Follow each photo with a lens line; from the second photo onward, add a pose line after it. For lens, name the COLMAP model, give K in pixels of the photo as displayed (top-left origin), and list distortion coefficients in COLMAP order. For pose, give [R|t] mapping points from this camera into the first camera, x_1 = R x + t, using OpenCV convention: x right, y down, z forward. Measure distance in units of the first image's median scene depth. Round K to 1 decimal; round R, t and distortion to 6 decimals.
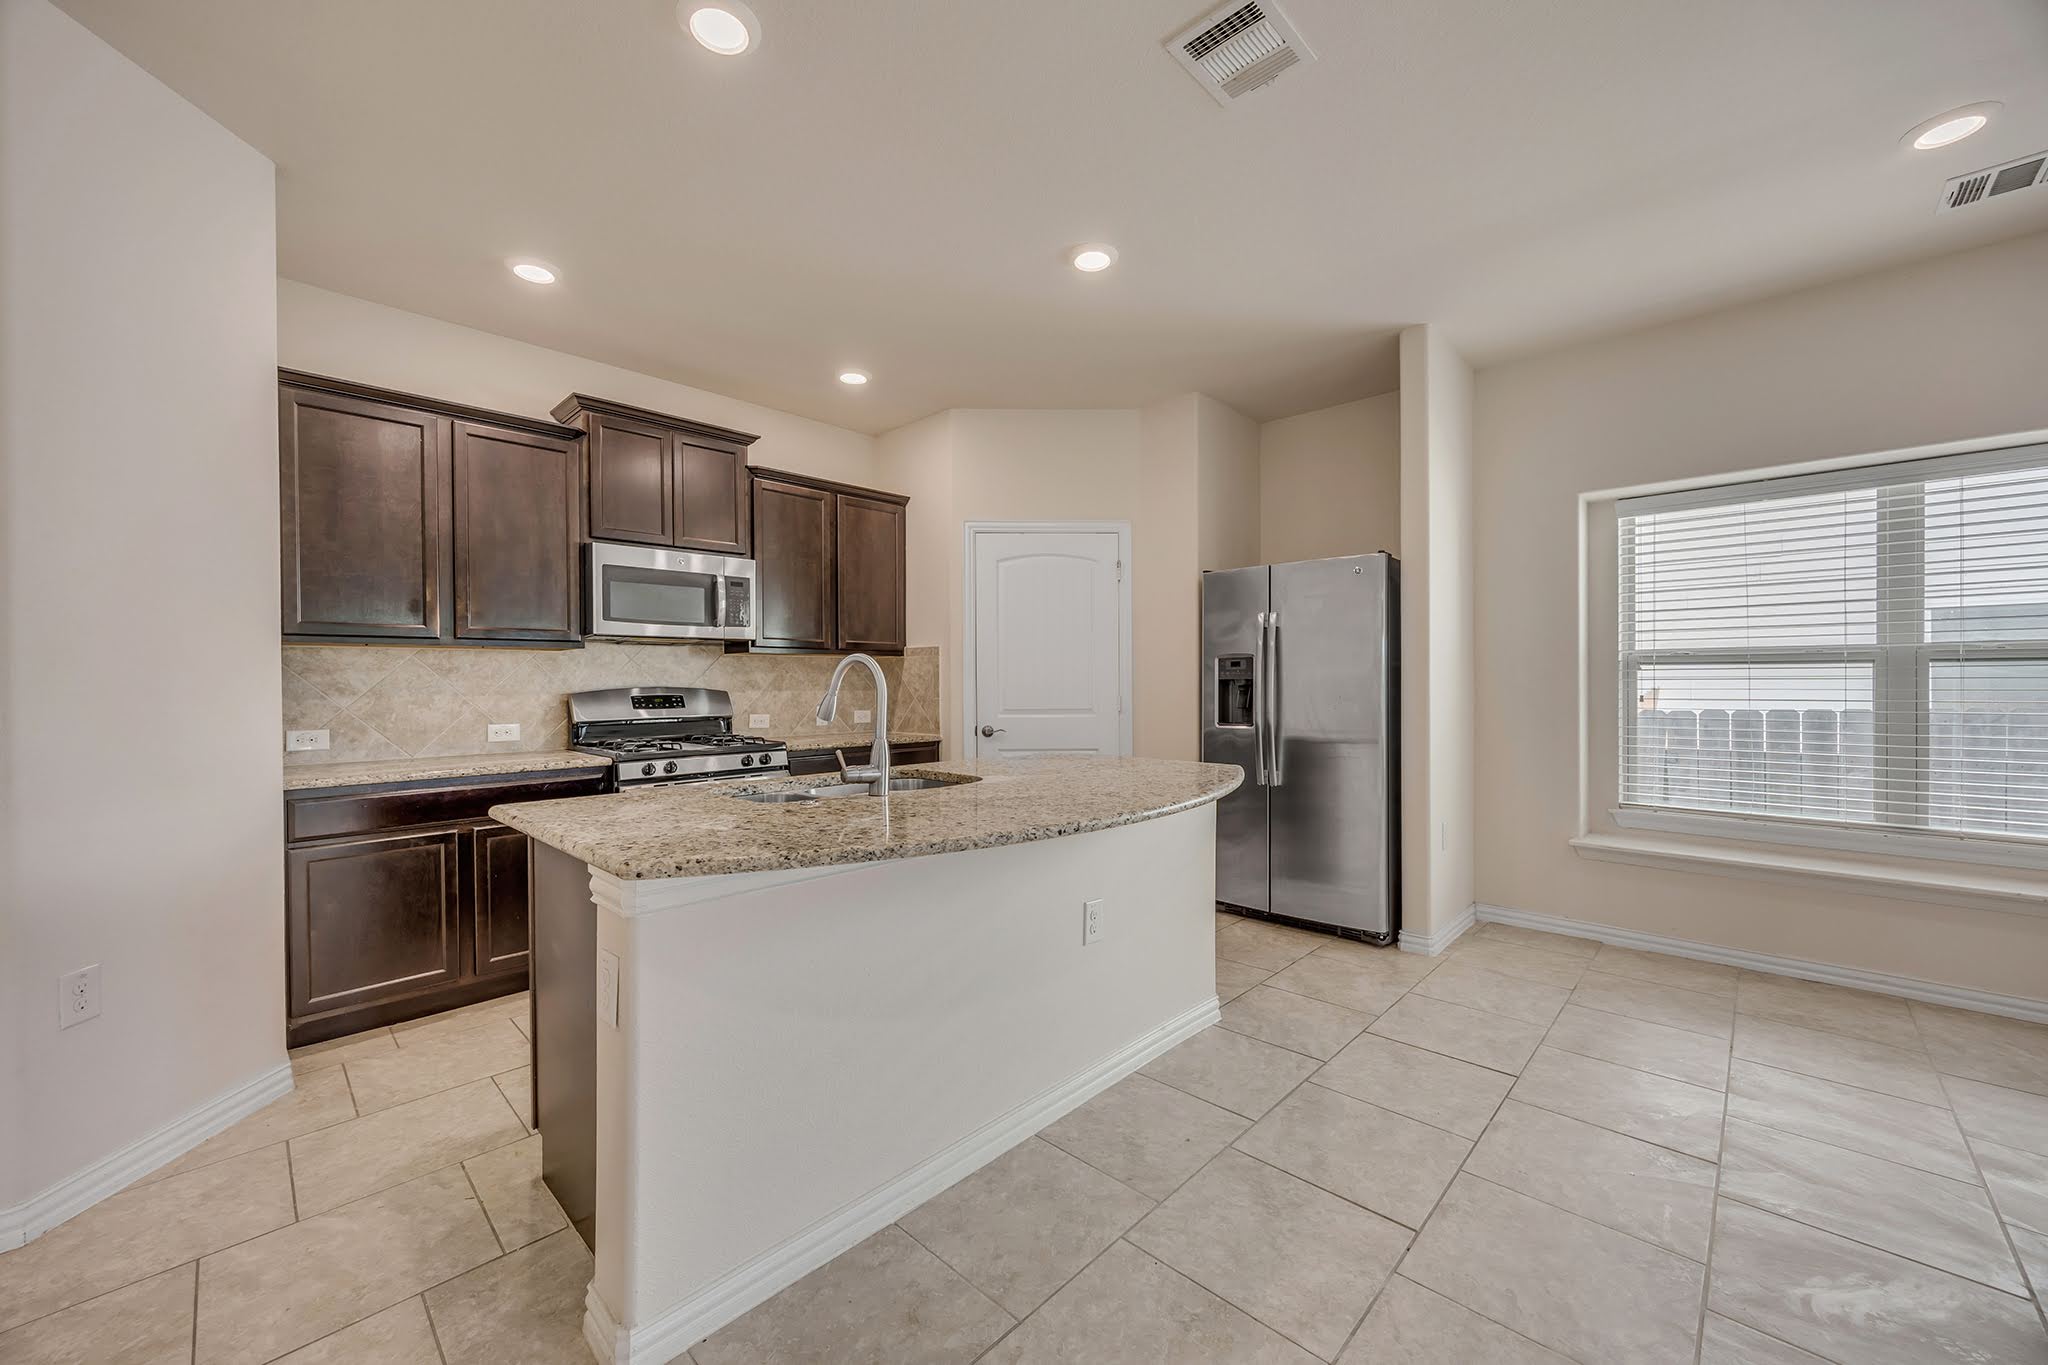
lens RADIAL K [[779.5, 0, 1022.7], [0, 779.5, 687.1], [0, 0, 1]] dist [0.001001, -0.000119]
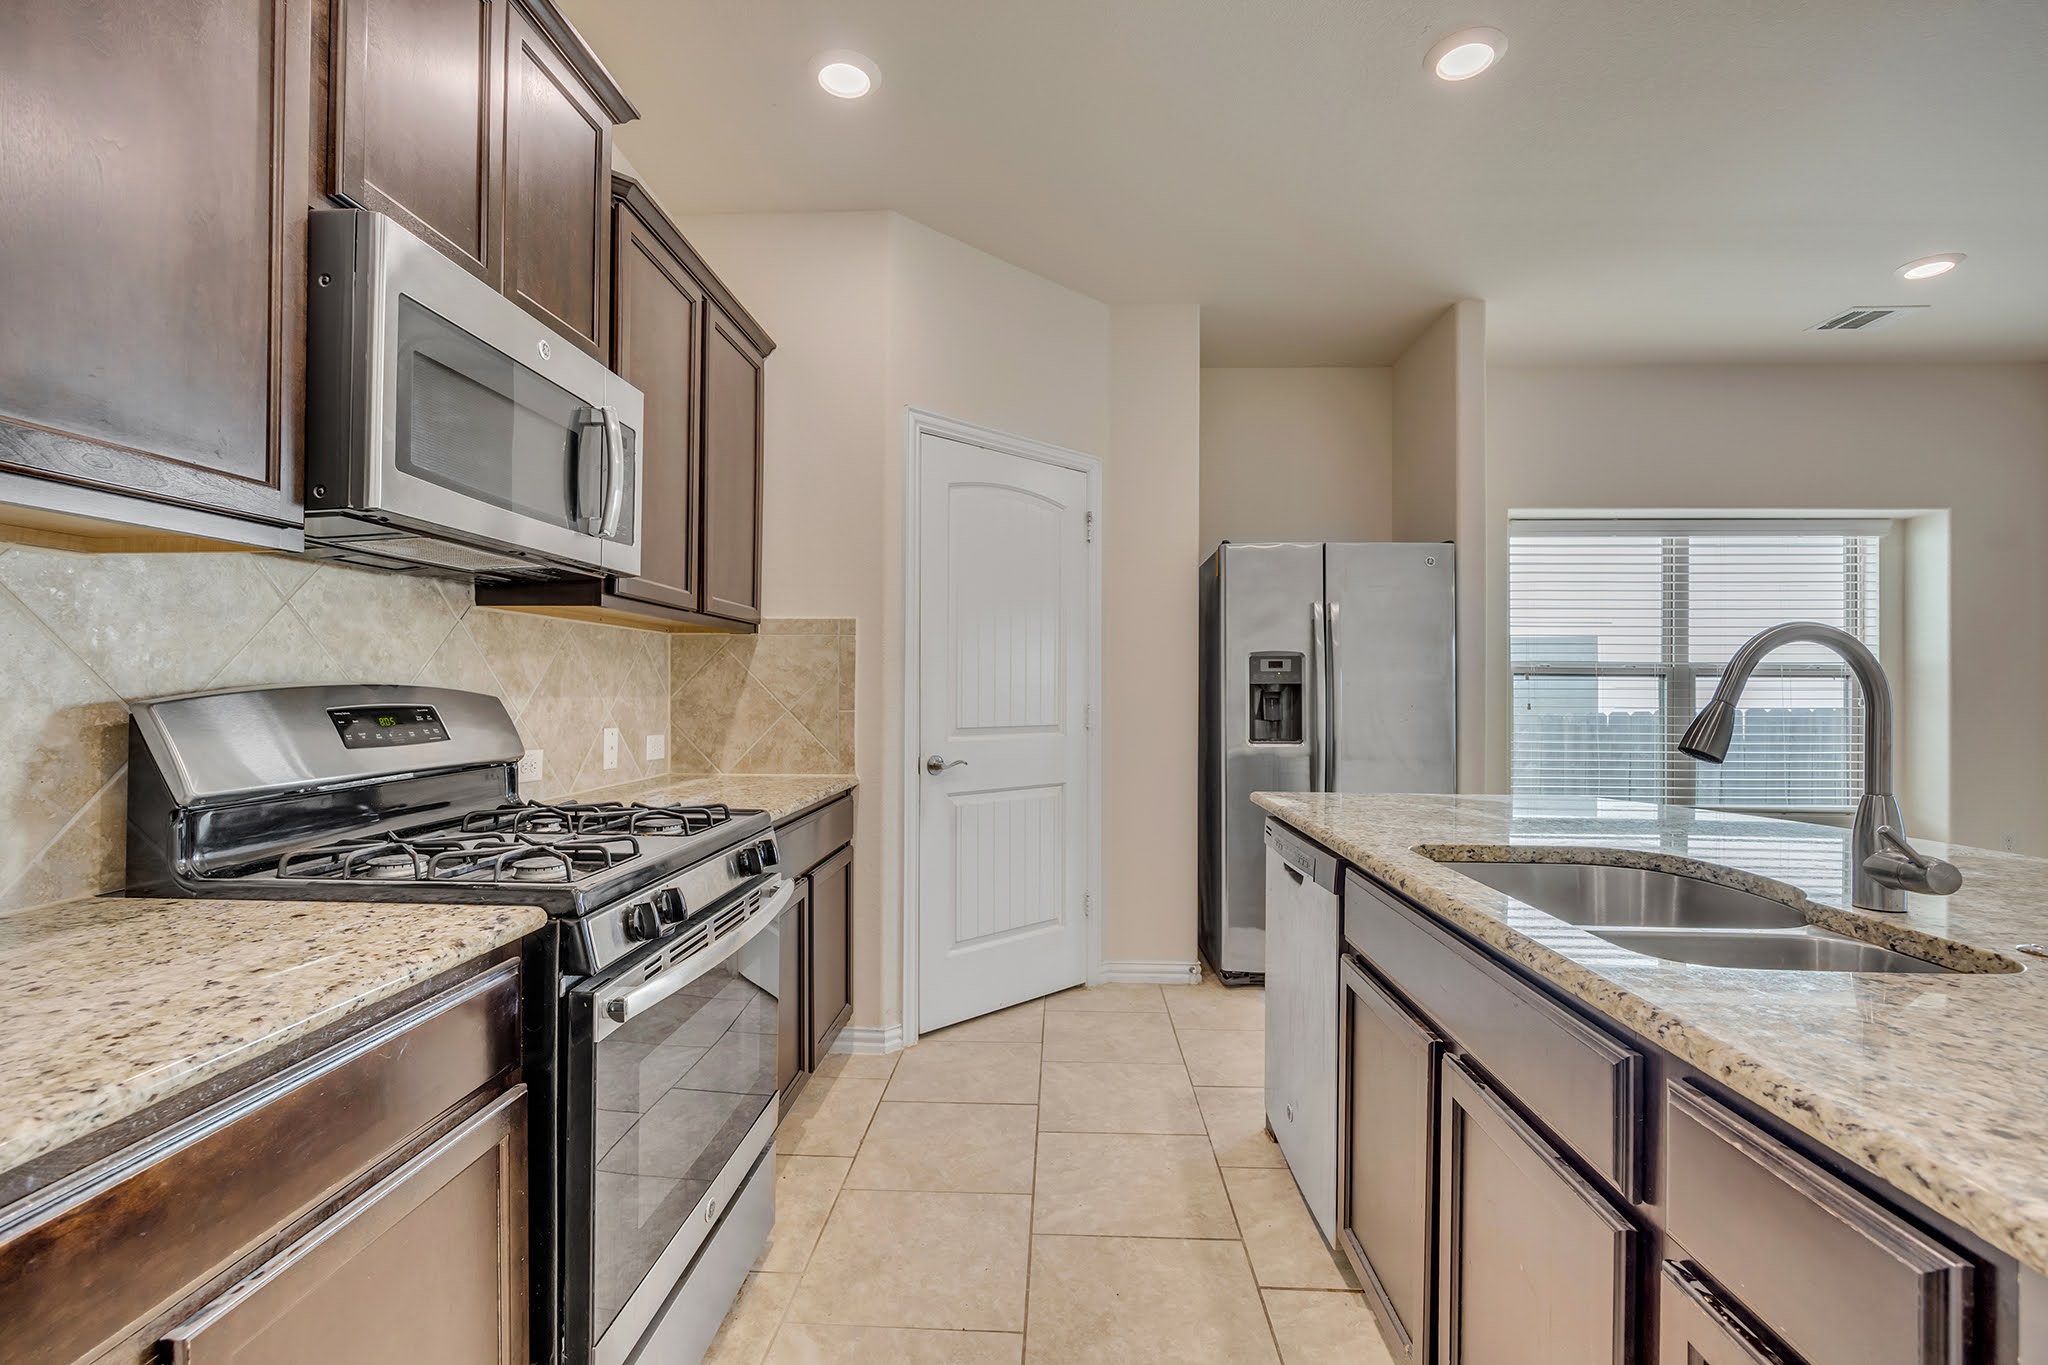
lens RADIAL K [[899.3, 0, 1024.0], [0, 899.3, 682.5], [0, 0, 1]] dist [-0.001827, -0.000157]
pose [[0.753680, 0.013995, 0.657092, -0.559130], [-0.004920, 0.999865, -0.015652, 0.004546], [-0.657223, 0.008564, 0.753648, 0.536195]]
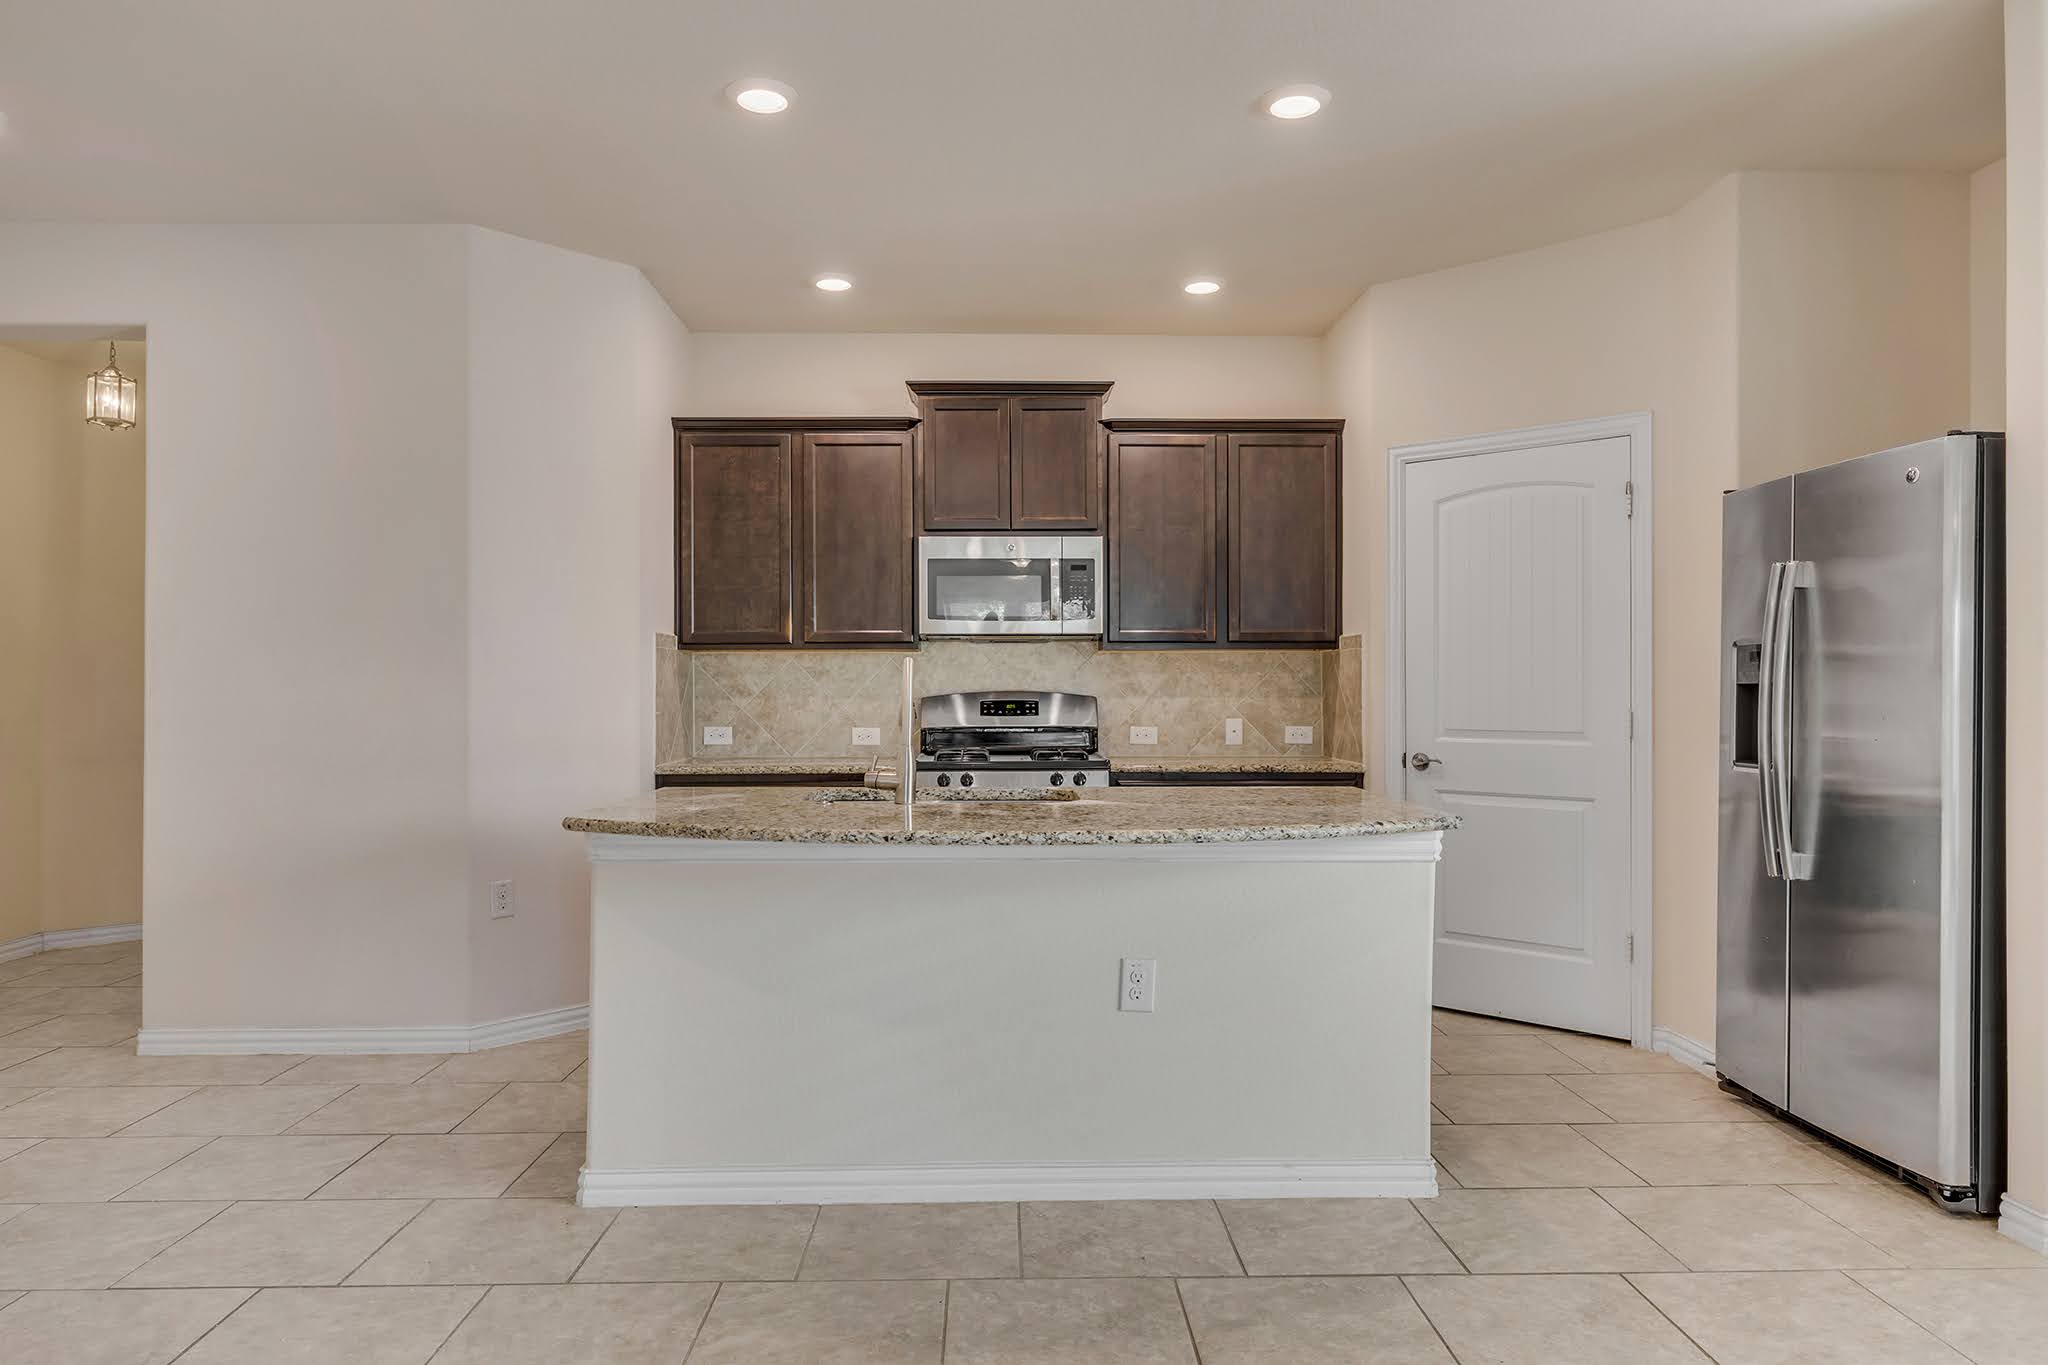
lens RADIAL K [[1306.6, 0, 1024.0], [0, 1306.6, 682.5], [0, 0, 1]] dist [-0.002289, 0.000094]
pose [[0.710678, 0.002101, -0.703514, 0.614207], [-0.007541, 0.999961, -0.004631, -0.003092], [0.703477, 0.008597, 0.710666, -0.028064]]
